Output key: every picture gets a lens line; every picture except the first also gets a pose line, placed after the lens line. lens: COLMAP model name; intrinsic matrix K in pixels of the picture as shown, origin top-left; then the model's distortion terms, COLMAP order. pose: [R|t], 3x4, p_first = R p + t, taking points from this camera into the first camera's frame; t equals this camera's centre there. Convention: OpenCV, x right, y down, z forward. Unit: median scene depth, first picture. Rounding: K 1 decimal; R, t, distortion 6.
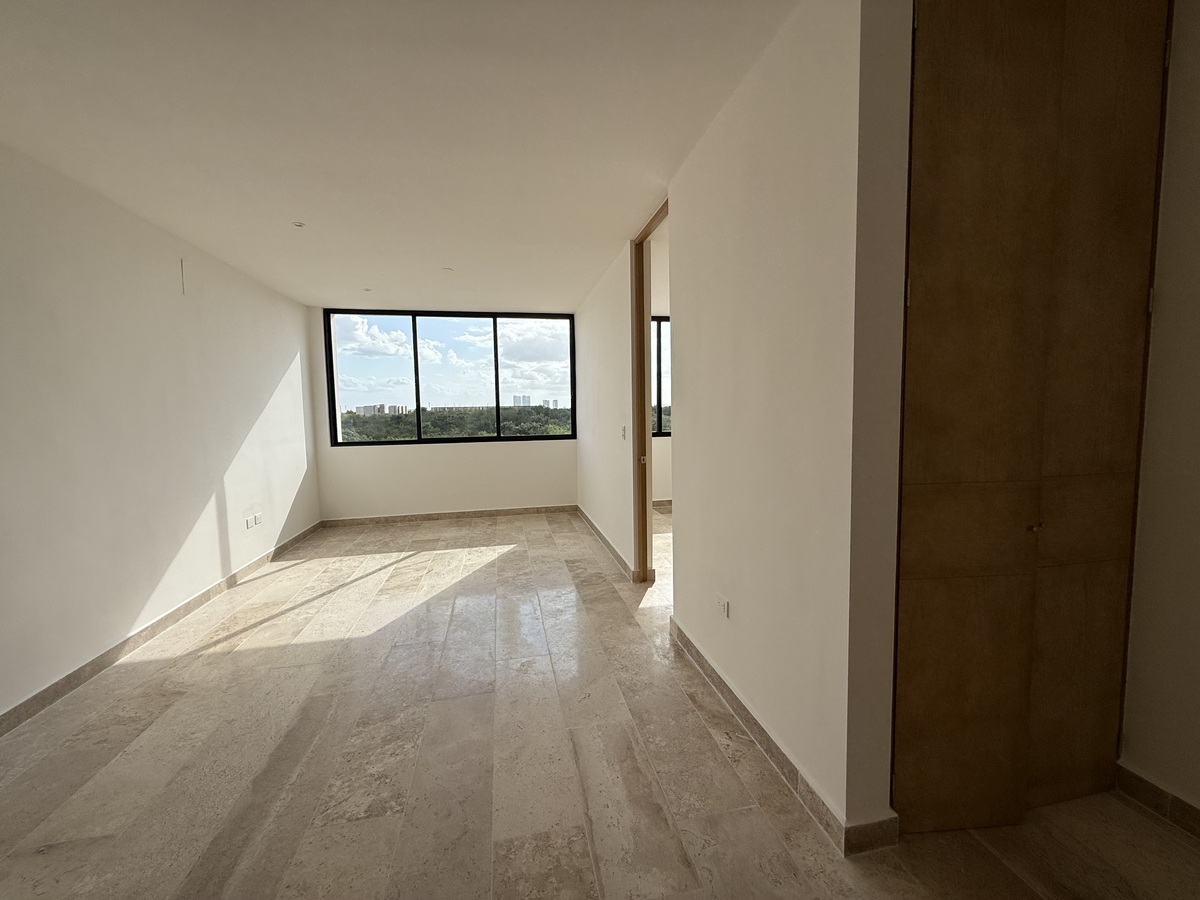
lens RADIAL K [[478.4, 0, 593.3], [0, 478.4, 453.4], [0, 0, 1]] dist [0.003309, -0.000637]
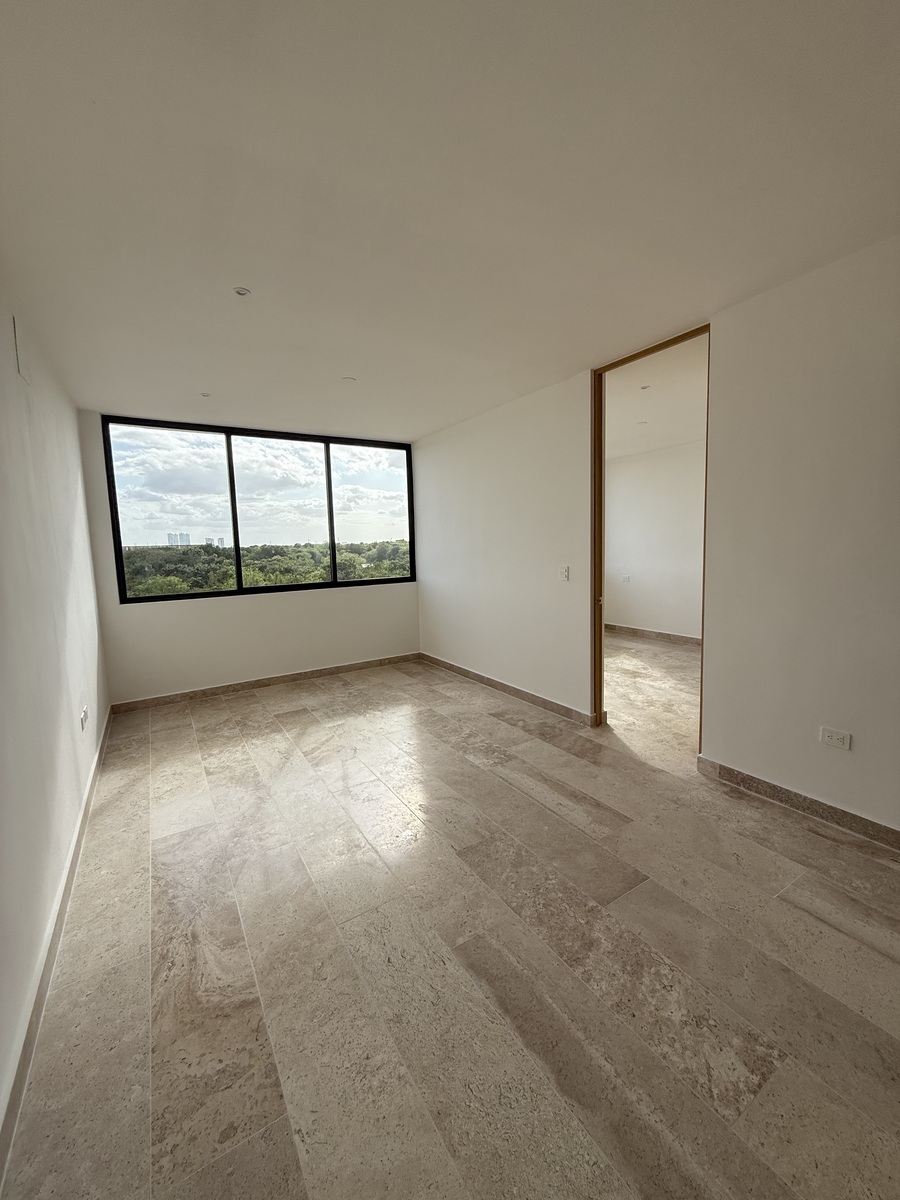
lens RADIAL K [[478.4, 0, 445.3], [0, 478.4, 599.7], [0, 0, 1]] dist [0.003309, -0.000637]
pose [[0.934230, -0.050530, 0.353074, -0.335578], [0.043898, 0.998677, 0.026771, -0.018276], [-0.353960, -0.009511, 0.935212, 0.128955]]
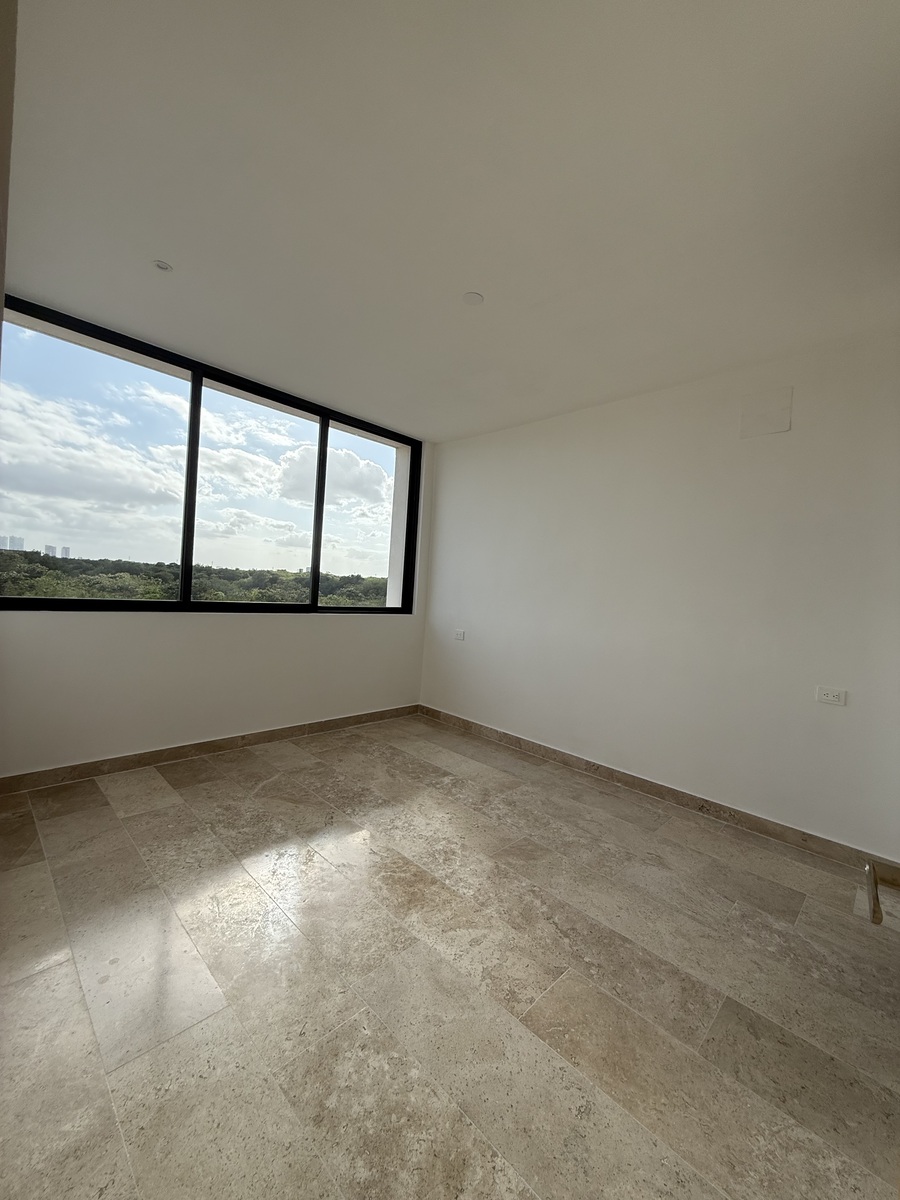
lens RADIAL K [[478.4, 0, 439.3], [0, 478.4, 590.9], [0, 0, 1]] dist [0.003309, -0.000637]
pose [[0.830444, 0.068950, 0.552819, -0.179816], [-0.032882, 0.996648, -0.074910, -0.023054], [-0.556131, 0.044031, 0.829928, 0.260896]]
